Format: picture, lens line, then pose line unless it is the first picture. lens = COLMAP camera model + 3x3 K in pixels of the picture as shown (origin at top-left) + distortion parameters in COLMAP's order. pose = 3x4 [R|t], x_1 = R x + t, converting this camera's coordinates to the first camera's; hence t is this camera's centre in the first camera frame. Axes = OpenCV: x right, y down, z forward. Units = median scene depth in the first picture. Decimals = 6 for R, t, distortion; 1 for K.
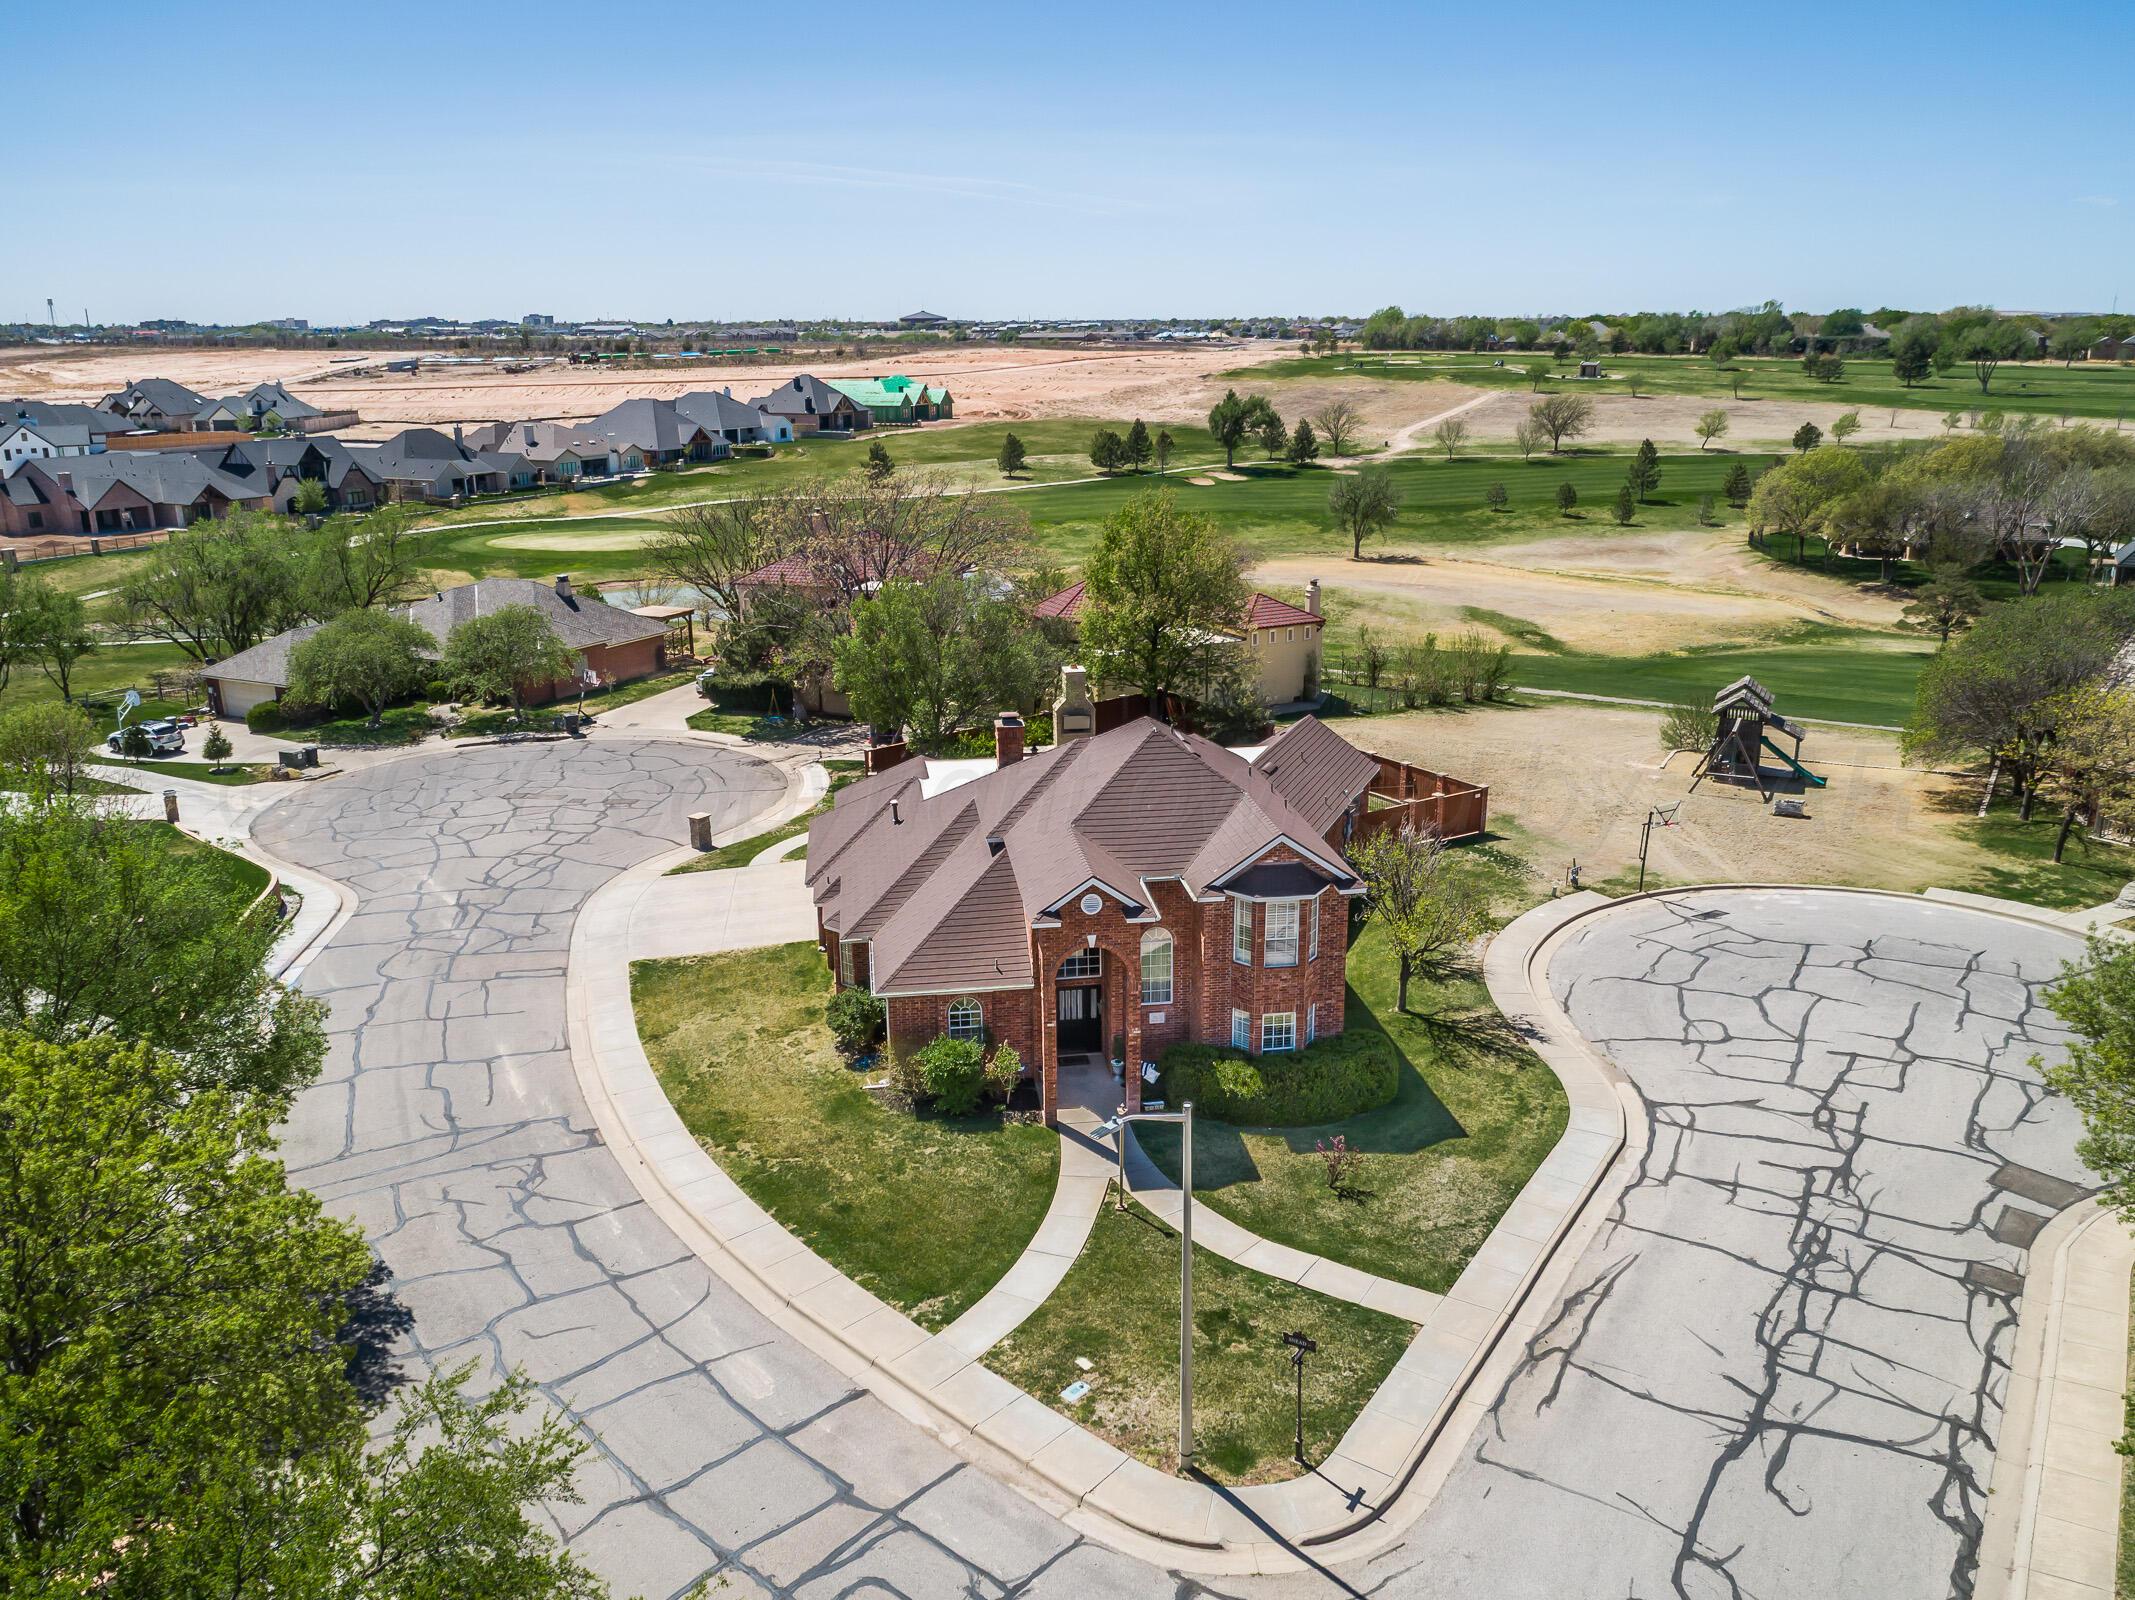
lens RADIAL K [[1635.7, 0, 1080.5], [0, 1635.7, 798.2], [0, 0, 1]] dist [-0.023129, 0.007784]
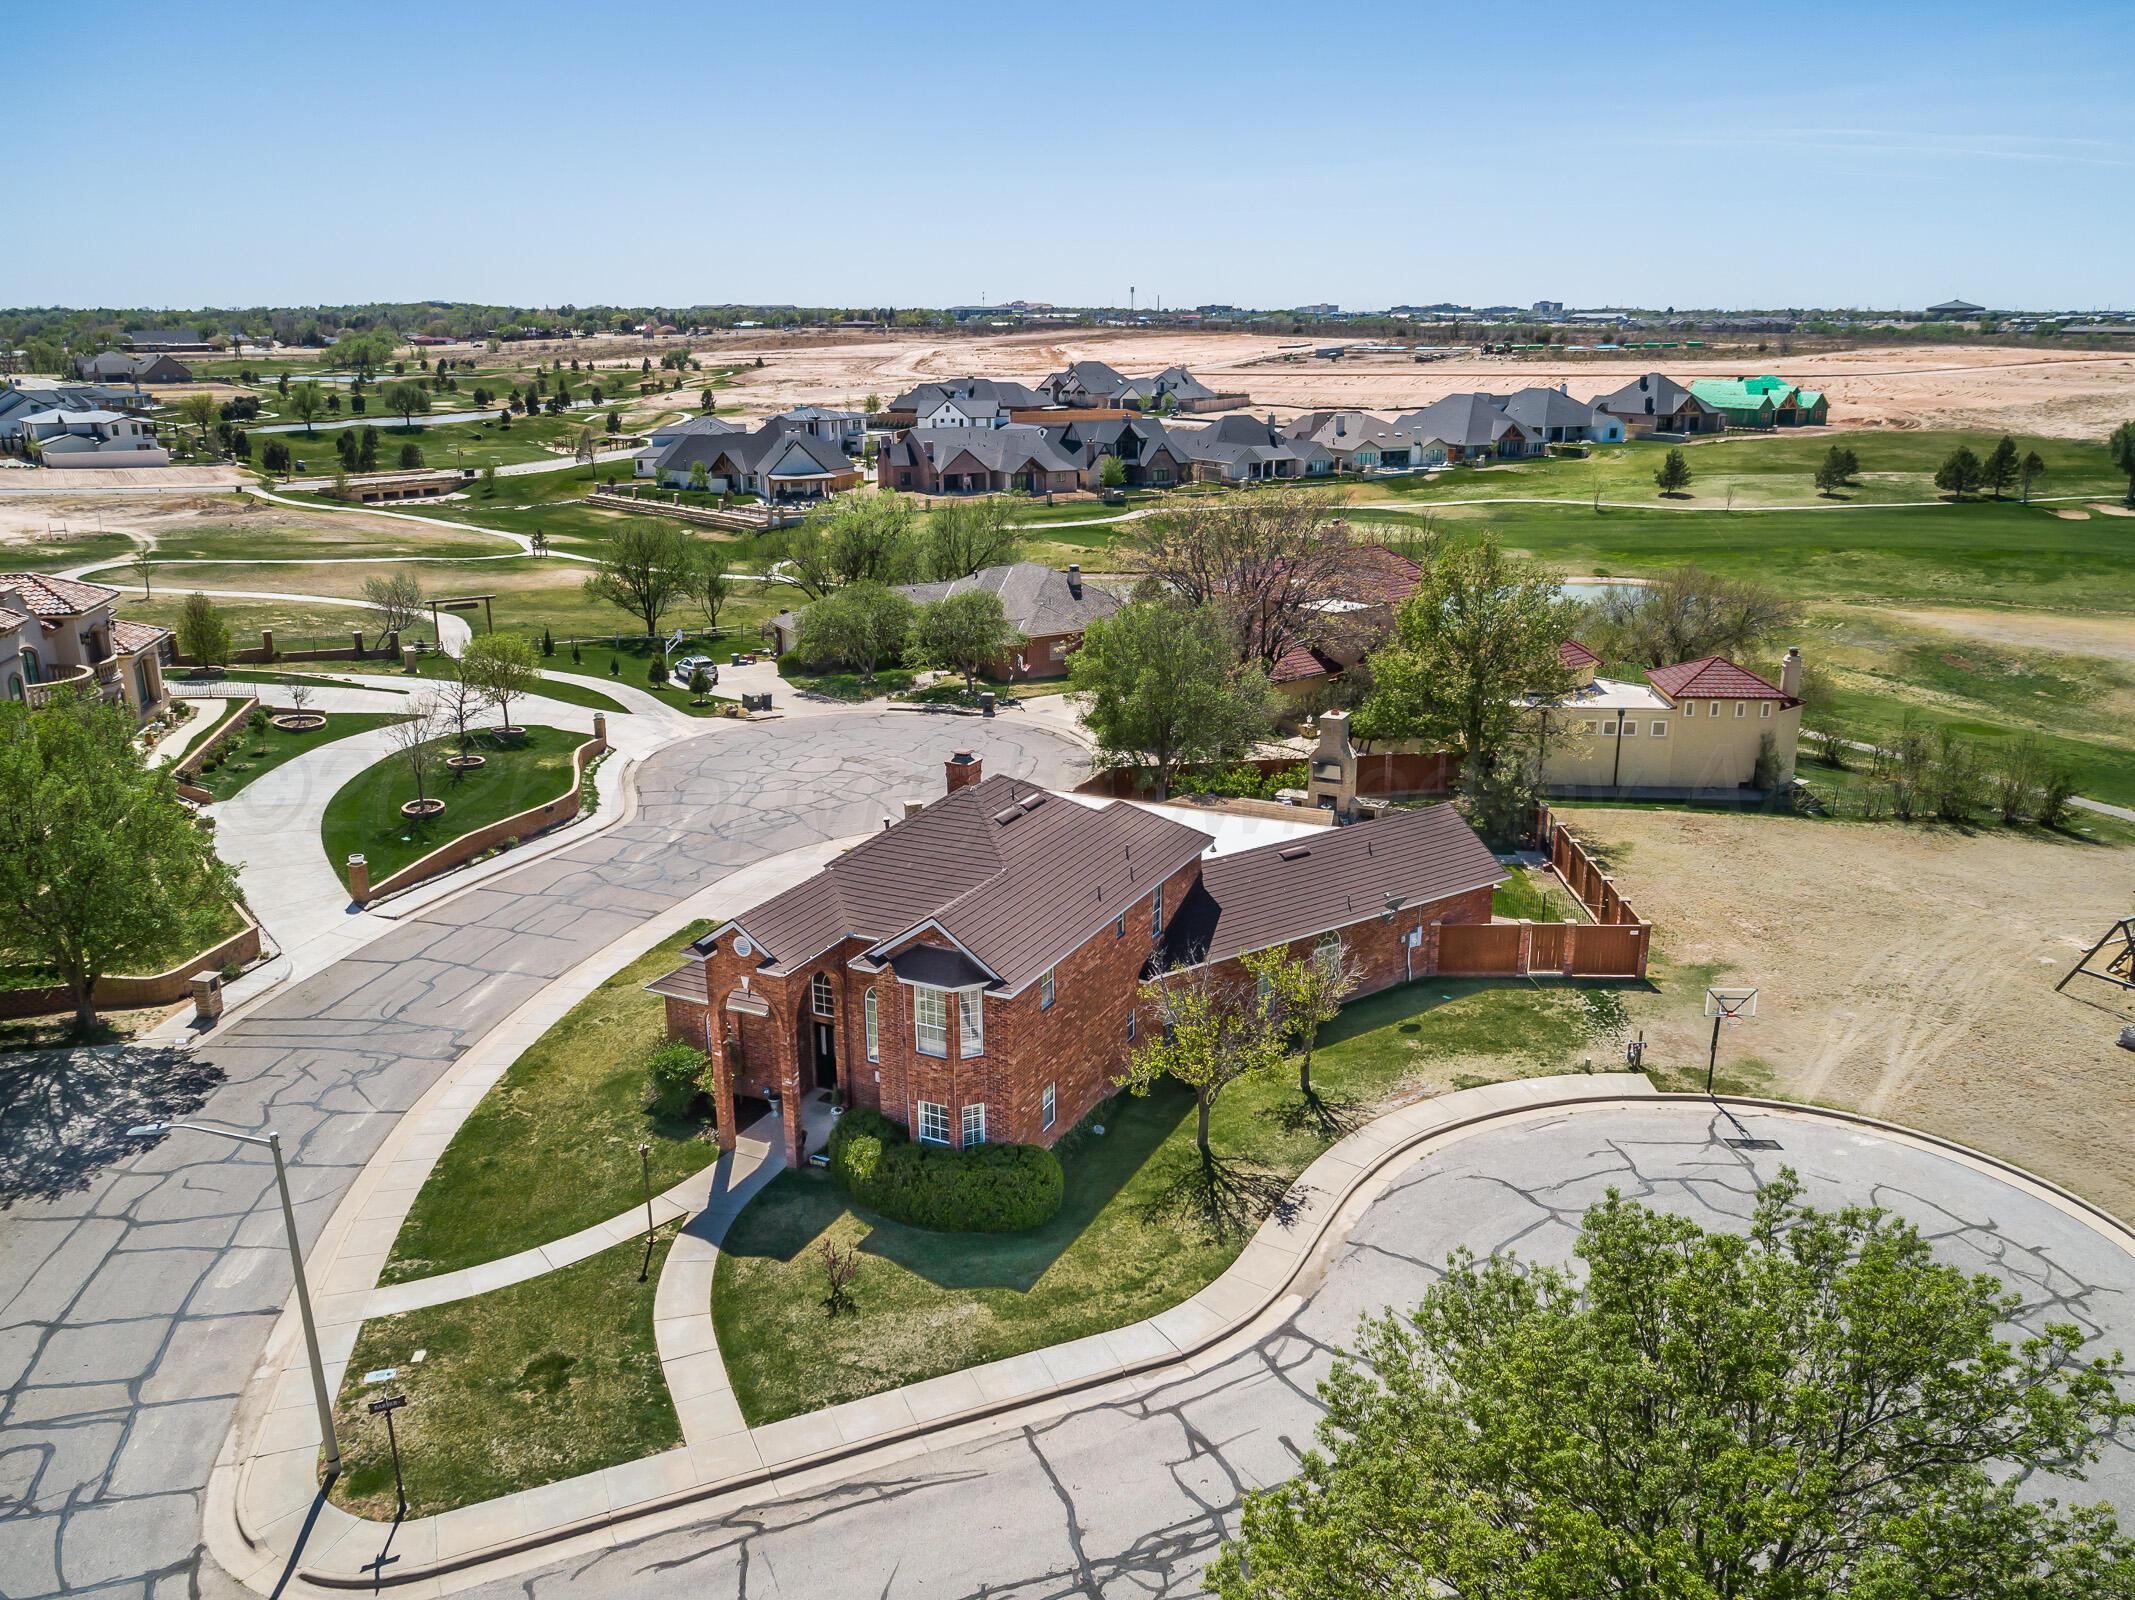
lens RADIAL K [[1610.3, 0, 1073.7], [0, 1610.3, 801.3], [0, 0, 1]] dist [-0.024429, 0.011456]
pose [[0.831820, 0.162406, -0.530754, 0.286577], [-0.155136, 0.986153, 0.058617, -0.047286], [0.532924, 0.033580, 0.845496, 0.109262]]
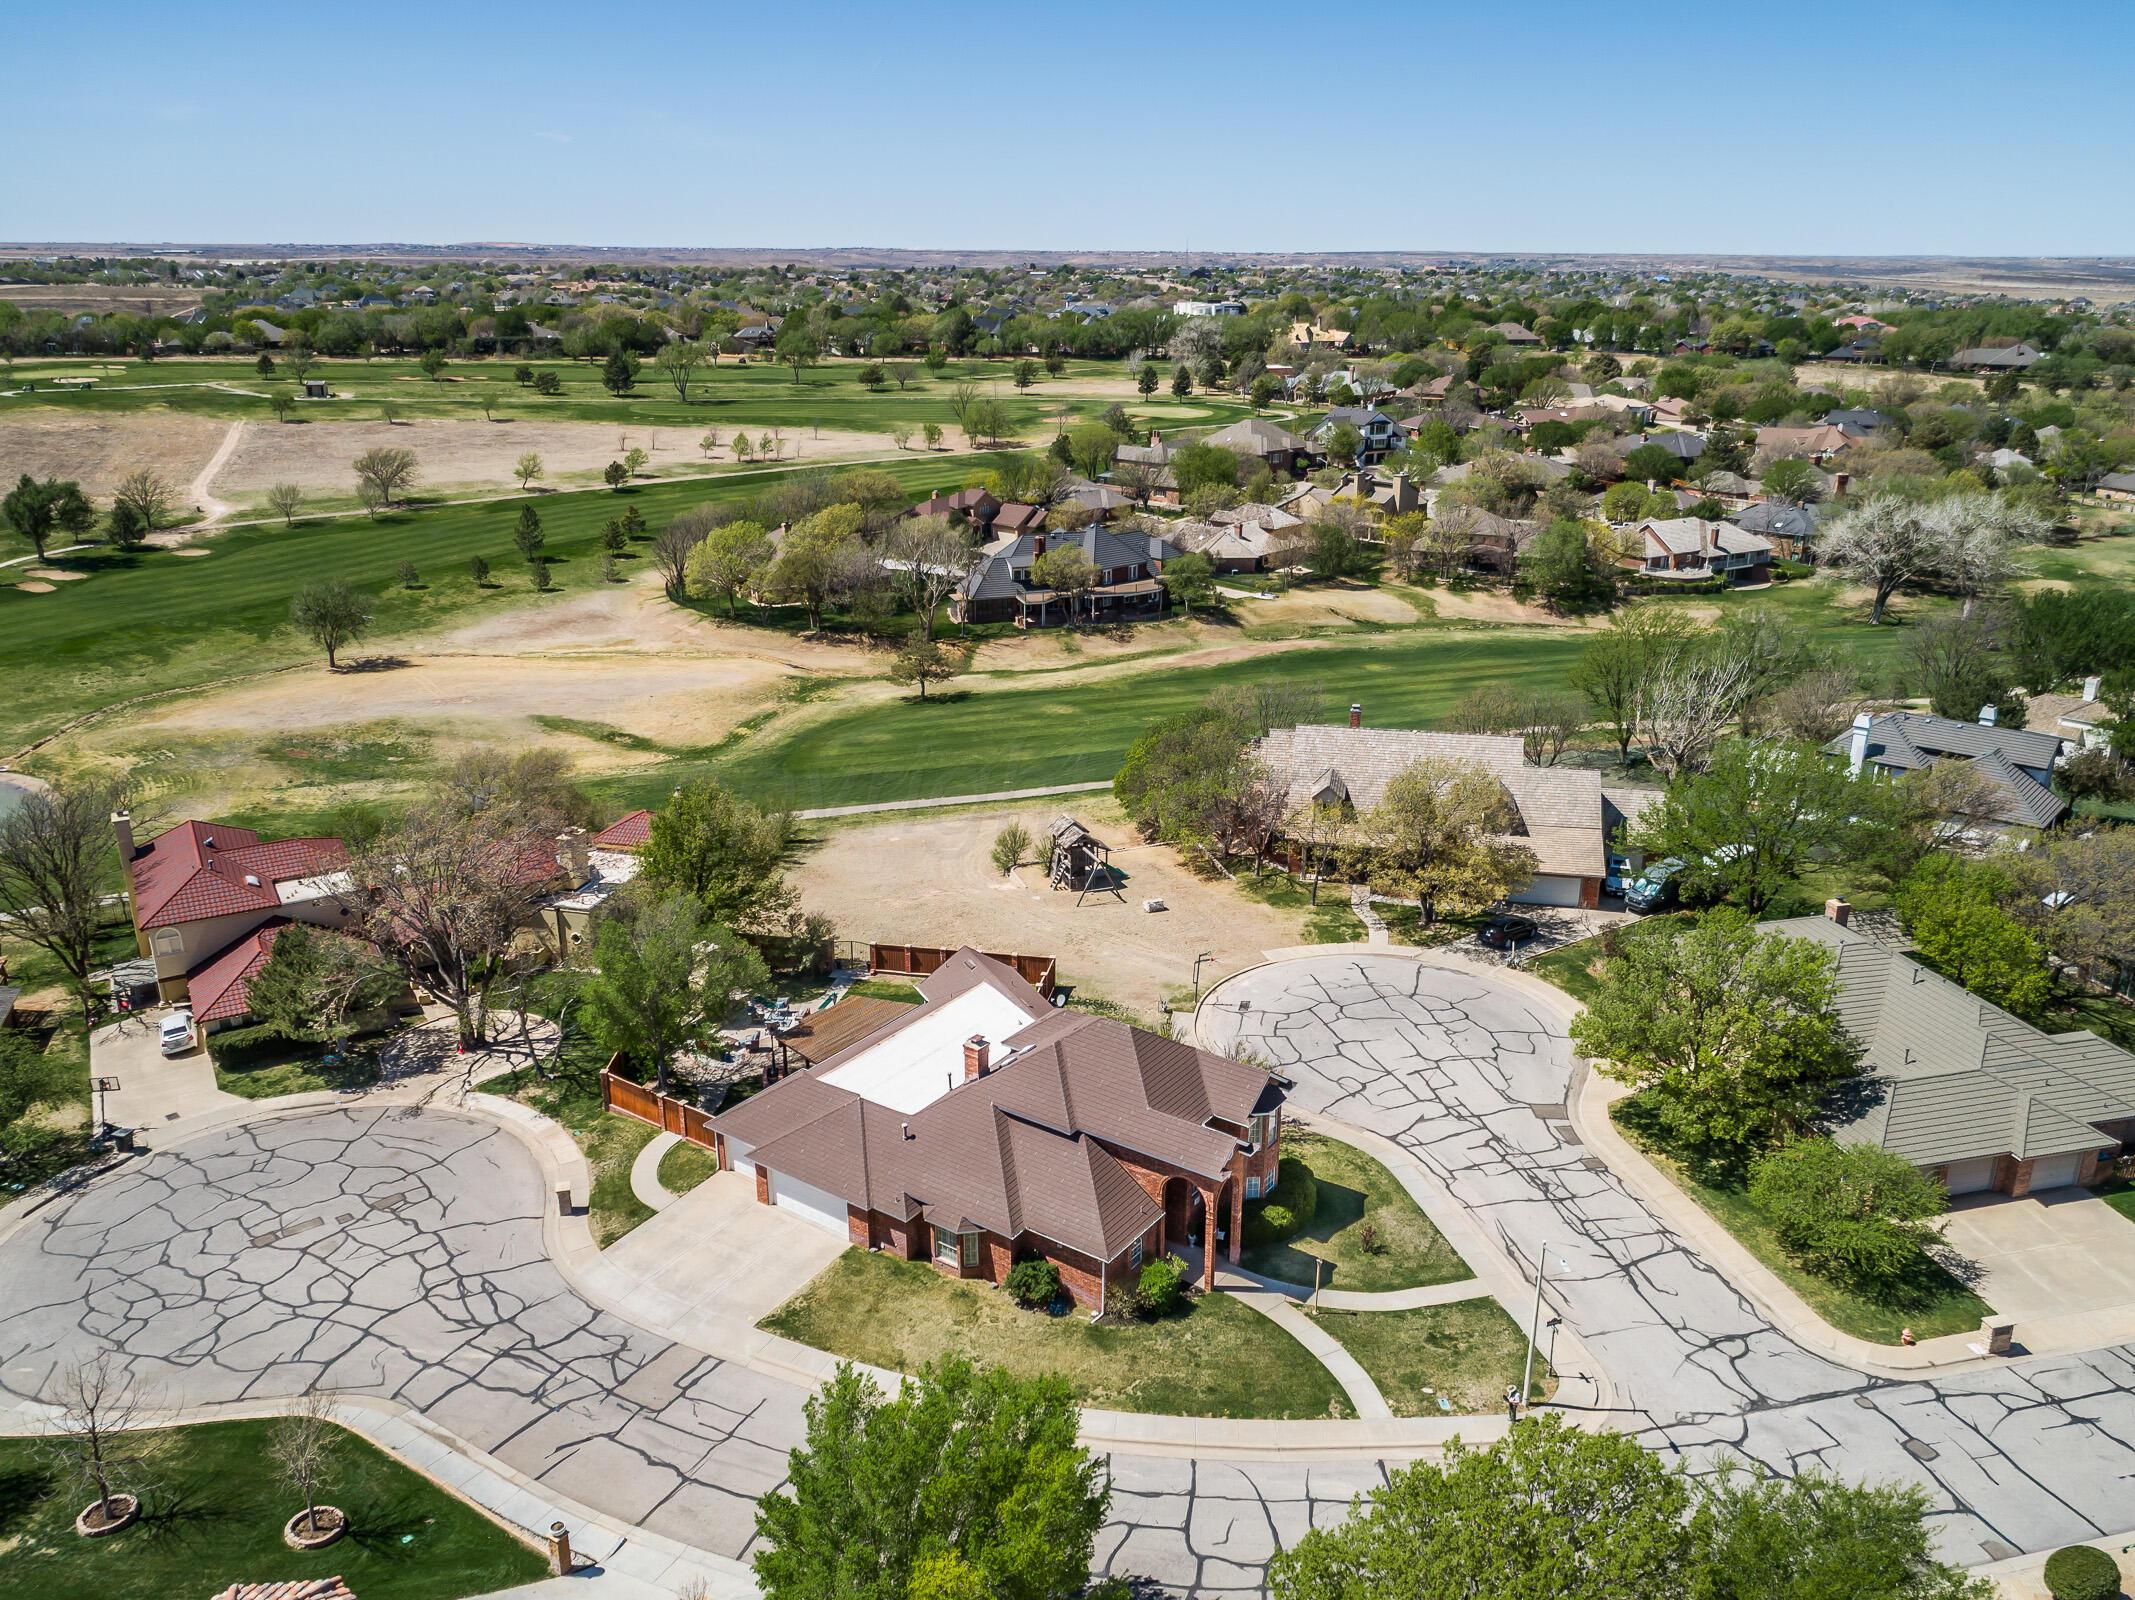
lens RADIAL K [[1603.0, 0, 1071.4], [0, 1603.0, 804.2], [0, 0, 1]] dist [0.003629, 0.014609]
pose [[0.679127, -0.228797, 0.697451, -0.480794], [0.195599, 0.972232, 0.128478, -0.216490], [-0.707480, 0.049167, 0.705021, -0.022922]]
